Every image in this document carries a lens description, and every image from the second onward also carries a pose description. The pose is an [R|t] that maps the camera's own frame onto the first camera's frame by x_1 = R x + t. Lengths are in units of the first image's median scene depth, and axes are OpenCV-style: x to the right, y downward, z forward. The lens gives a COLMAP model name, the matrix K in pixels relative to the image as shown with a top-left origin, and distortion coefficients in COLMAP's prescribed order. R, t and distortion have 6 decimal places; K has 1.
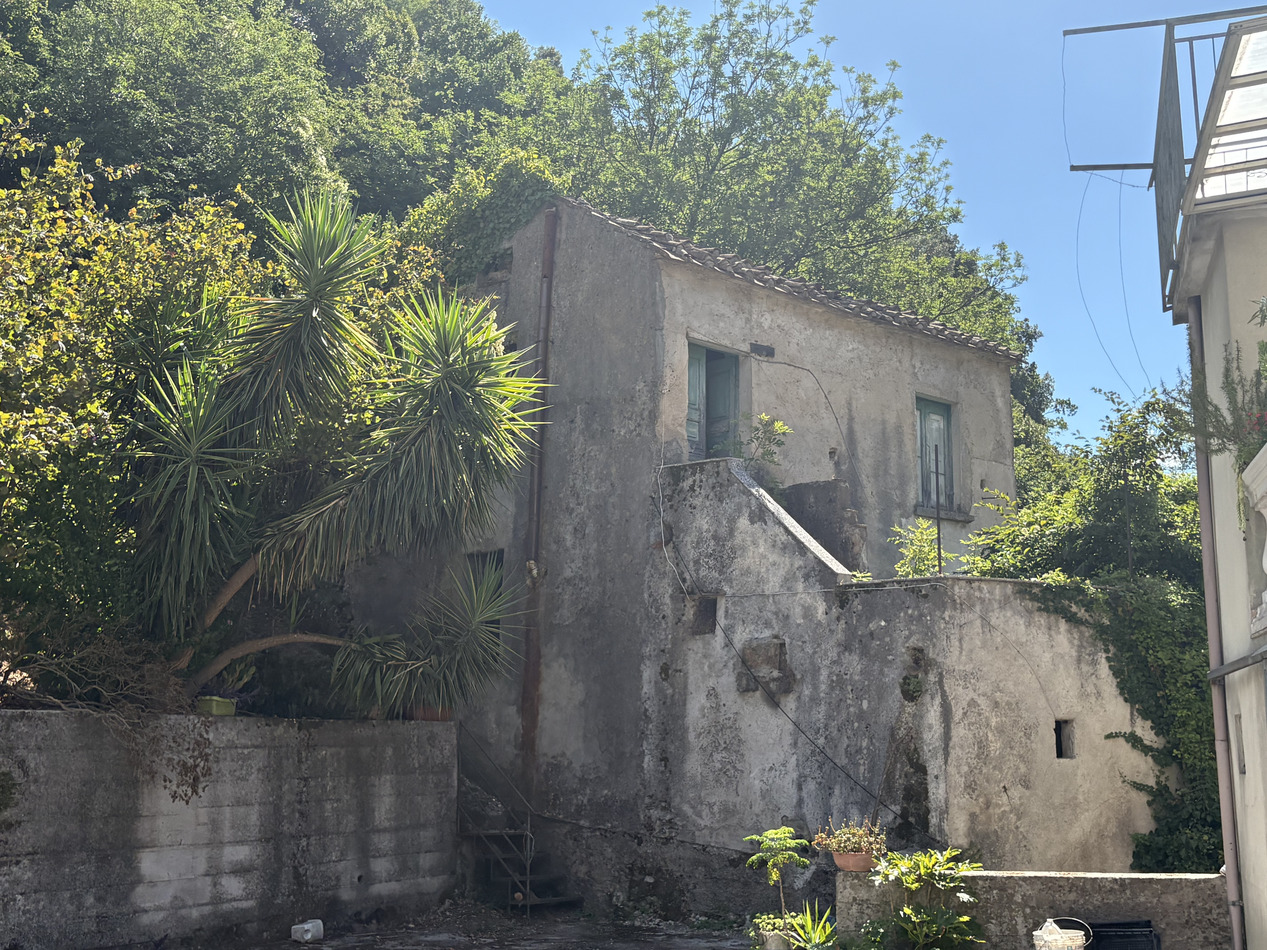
lens RADIAL K [[1533.0, 0, 633.5], [0, 1533.0, 475.0], [0, 0, 1]] dist [0.218017, -0.908219]
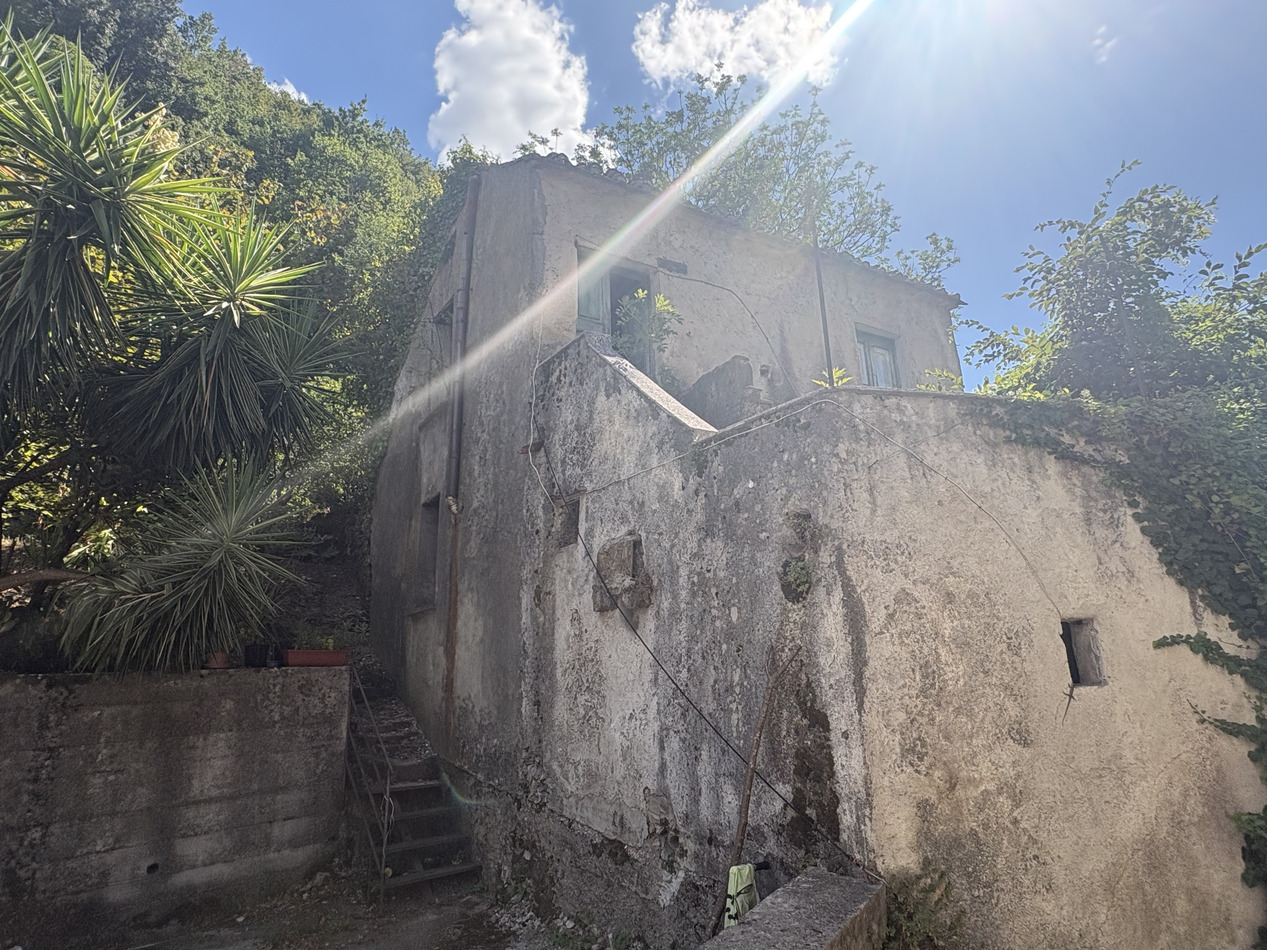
lens RADIAL K [[722.5, 0, 633.5], [0, 722.5, 475.0], [0, 0, 1]] dist [-0.002460, 0.002719]
pose [[0.974387, -0.098858, -0.201984, 0.167888], [0.080848, 0.992134, -0.095568, 0.111956], [0.209843, 0.076790, 0.974715, 0.668680]]
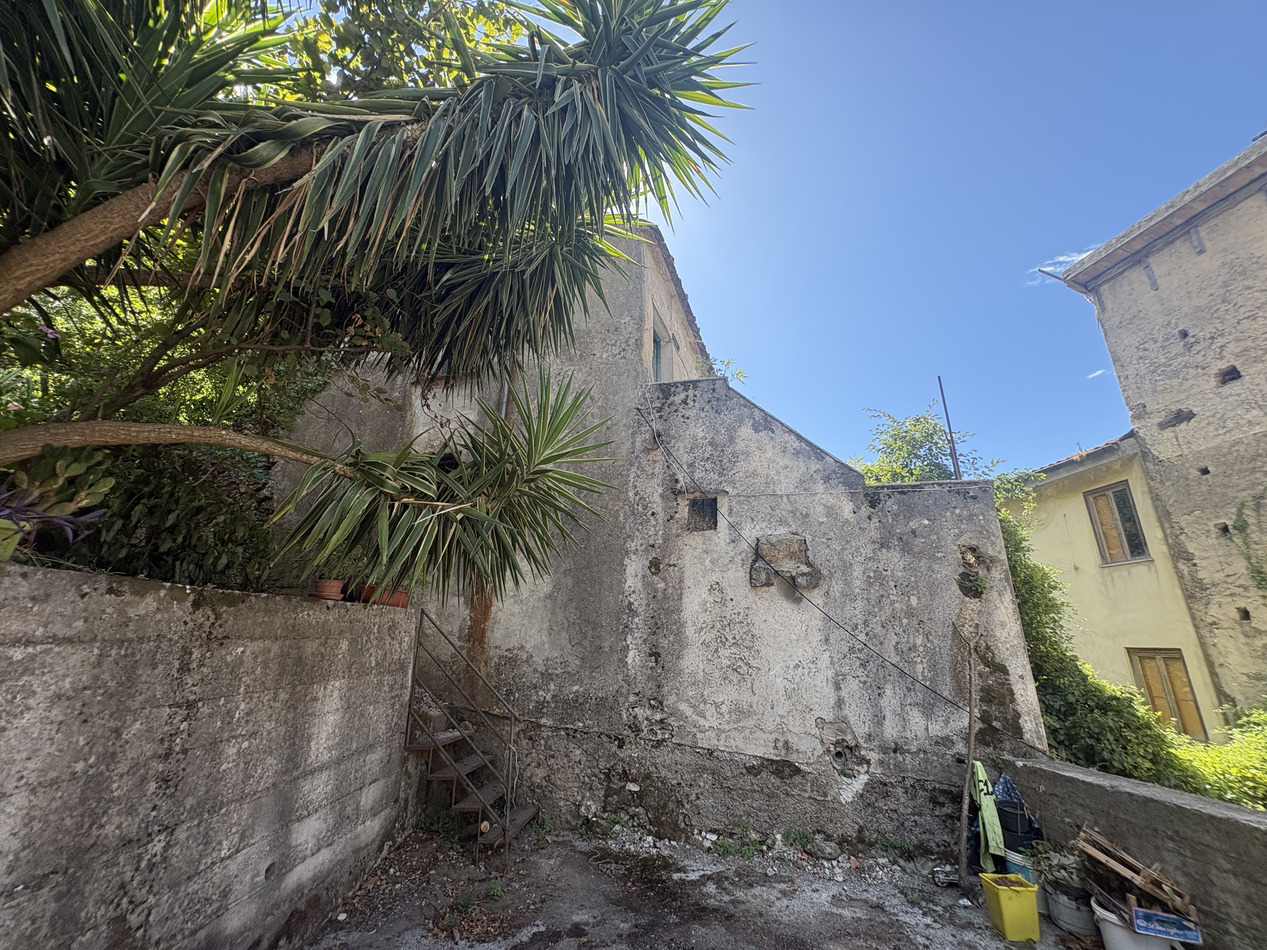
lens RADIAL K [[510.0, 0, 633.5], [0, 510.0, 475.0], [0, 0, 1]] dist [0.001366, 0.000310]
pose [[0.879258, 0.151407, 0.451642, -0.165460], [-0.092573, 0.984377, -0.149776, 0.129115], [-0.467263, 0.089882, 0.879538, 0.753834]]
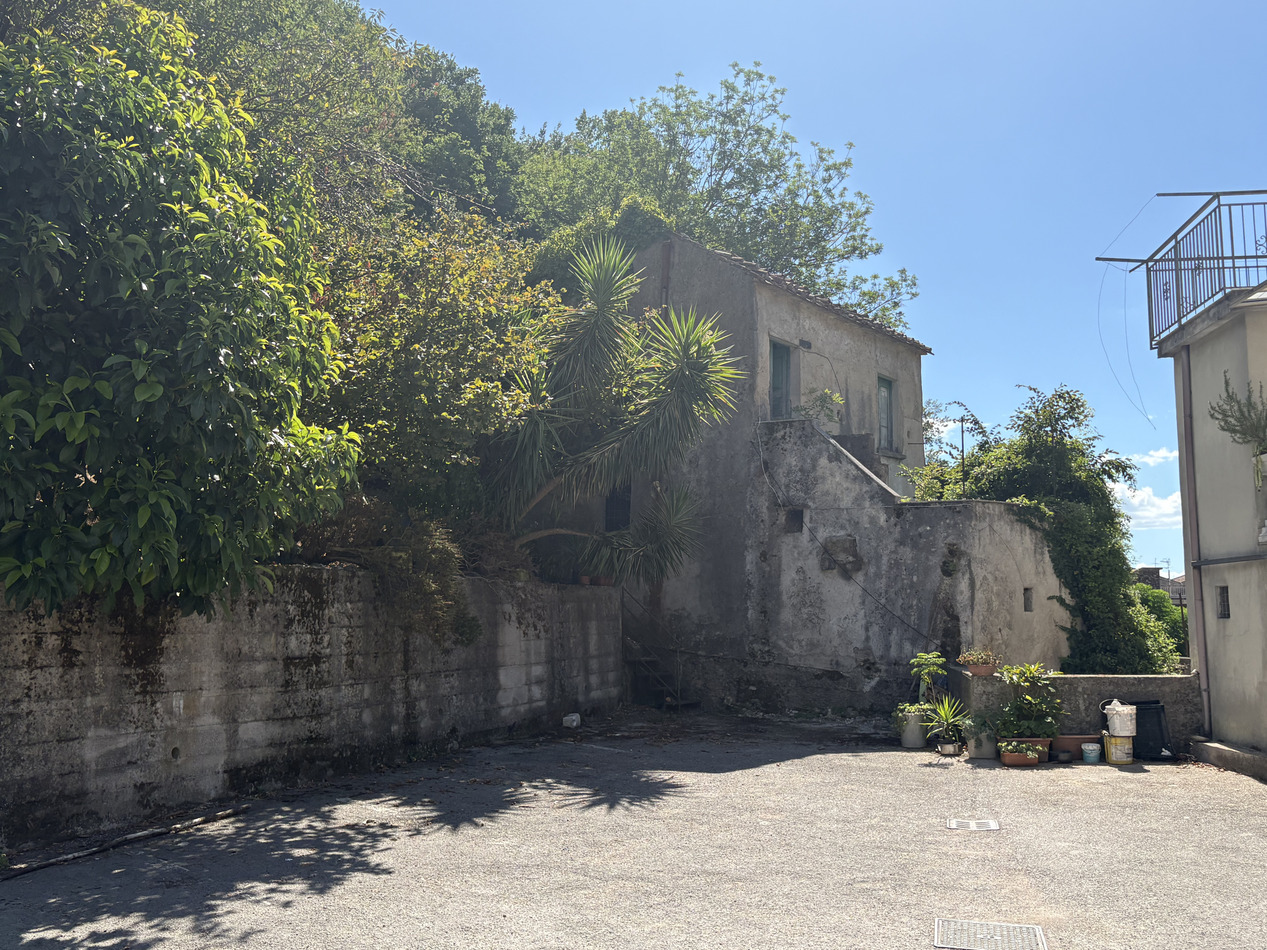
lens RADIAL K [[1194.9, 0, 633.5], [0, 1194.9, 475.0], [0, 0, 1]] dist [0.174712, -0.679305]
pose [[0.983322, 0.022275, 0.180505, -0.349244], [-0.033828, 0.997553, 0.061183, -0.023690], [-0.178700, -0.066269, 0.981669, -0.158530]]
